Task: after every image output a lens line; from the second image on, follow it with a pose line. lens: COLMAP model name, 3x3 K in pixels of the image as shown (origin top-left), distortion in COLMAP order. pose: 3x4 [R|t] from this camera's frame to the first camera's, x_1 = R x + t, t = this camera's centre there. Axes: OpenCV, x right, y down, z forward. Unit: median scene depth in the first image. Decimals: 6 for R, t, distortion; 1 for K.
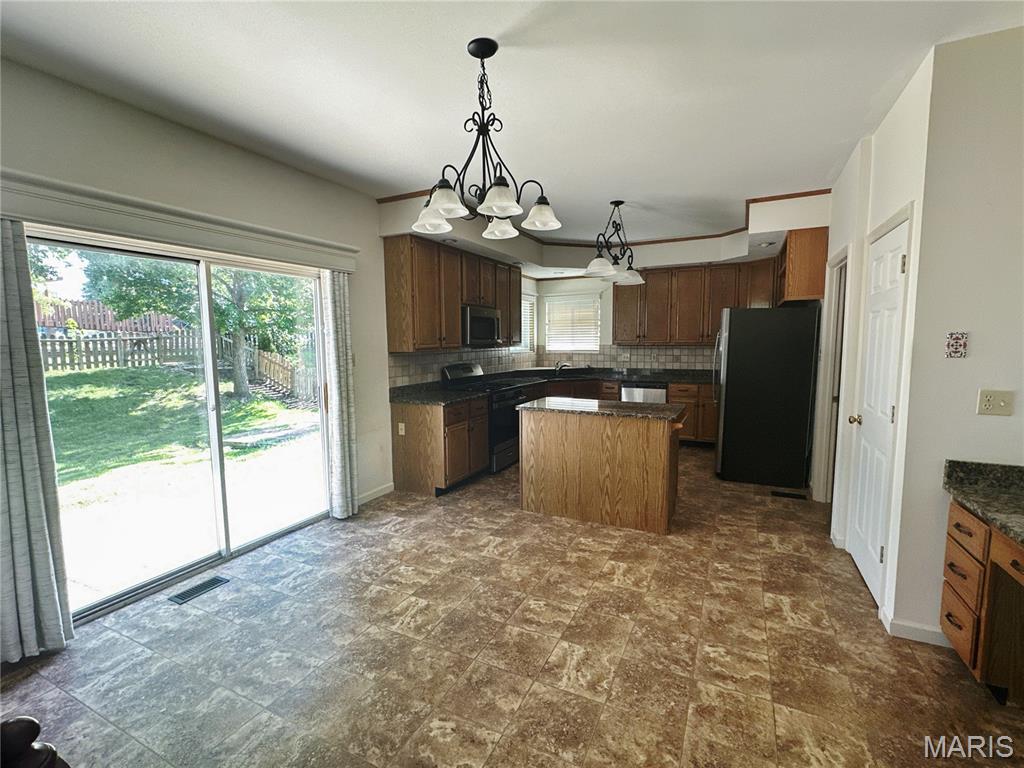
lens RADIAL K [[480.9, 0, 510.8], [0, 480.9, 389.4], [0, 0, 1]] dist [-0.007688, 0.003990]
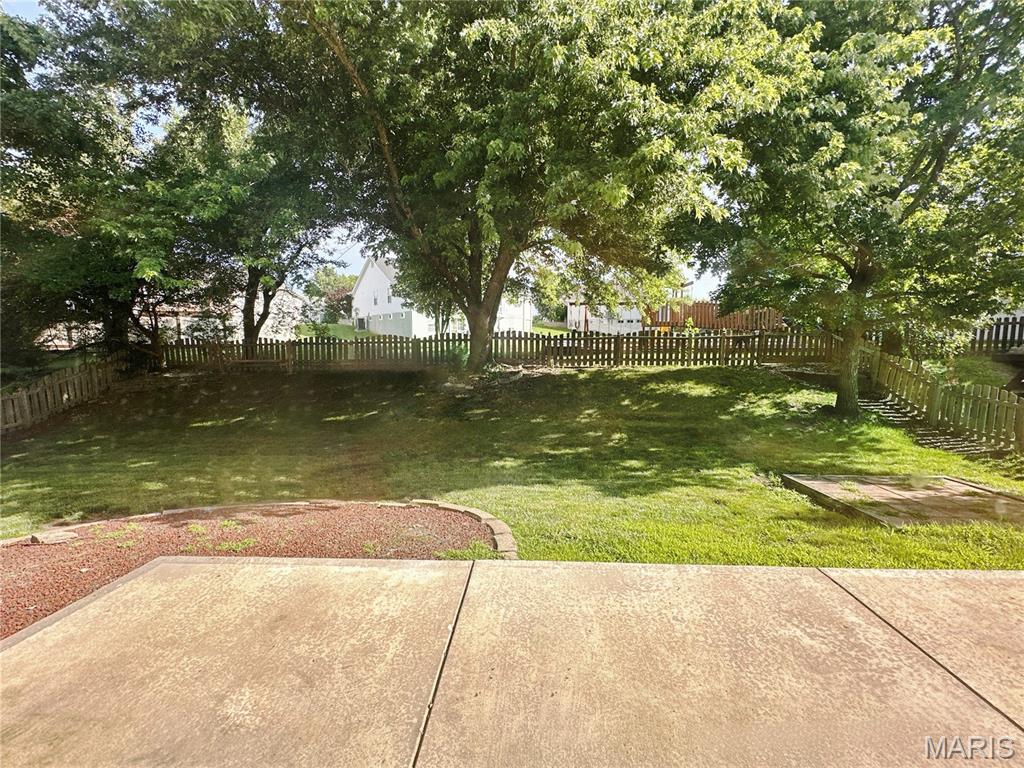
lens RADIAL K [[480.9, 0, 508.9], [0, 480.9, 386.5], [0, 0, 1]] dist [-0.007688, 0.003990]
pose [[0.415789, 0.094804, -0.904506, -0.216812], [-0.100693, 0.993236, 0.057817, -0.035204], [0.903870, 0.067037, 0.422523, 0.413873]]
